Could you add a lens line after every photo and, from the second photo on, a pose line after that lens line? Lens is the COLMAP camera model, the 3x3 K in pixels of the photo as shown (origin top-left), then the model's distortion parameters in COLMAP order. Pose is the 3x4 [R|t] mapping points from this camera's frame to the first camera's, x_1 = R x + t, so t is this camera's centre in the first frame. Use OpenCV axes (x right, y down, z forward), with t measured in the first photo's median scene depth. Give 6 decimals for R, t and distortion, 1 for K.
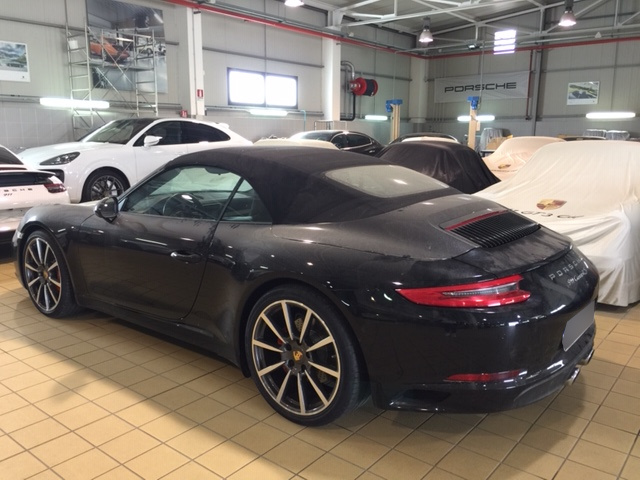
lens RADIAL K [[548.0, 0, 320.0], [0, 548.0, 240.0], [0, 0, 1]] dist [0.080496, -0.107740]
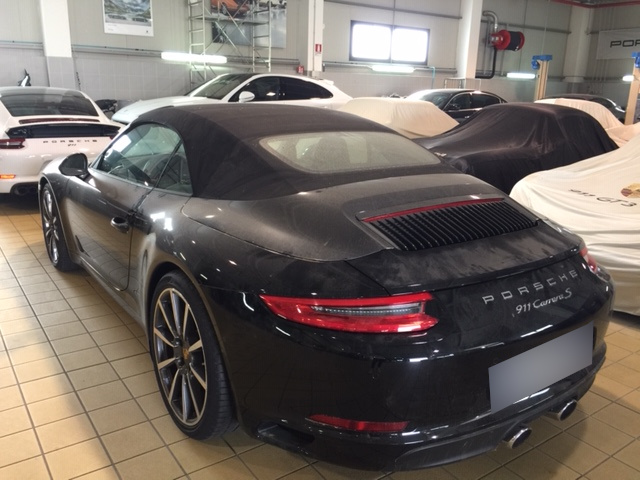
lens RADIAL K [[548.0, 0, 320.0], [0, 548.0, 240.0], [0, 0, 1]] dist [0.080496, -0.107740]
pose [[0.961603, 0.091859, -0.258615, 0.074732], [-0.073036, 0.993994, 0.081495, -0.010328], [0.264548, -0.059478, 0.962537, 0.049791]]
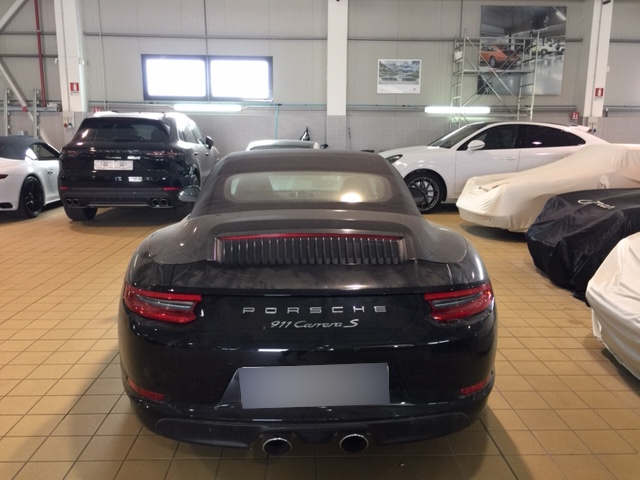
lens RADIAL K [[548.0, 0, 320.0], [0, 548.0, 240.0], [0, 0, 1]] dist [0.080496, -0.107740]
pose [[0.649053, 0.144727, -0.746850, 0.211733], [-0.149852, 0.986825, 0.061000, -0.020661], [0.745838, 0.072324, 0.662189, 0.100324]]
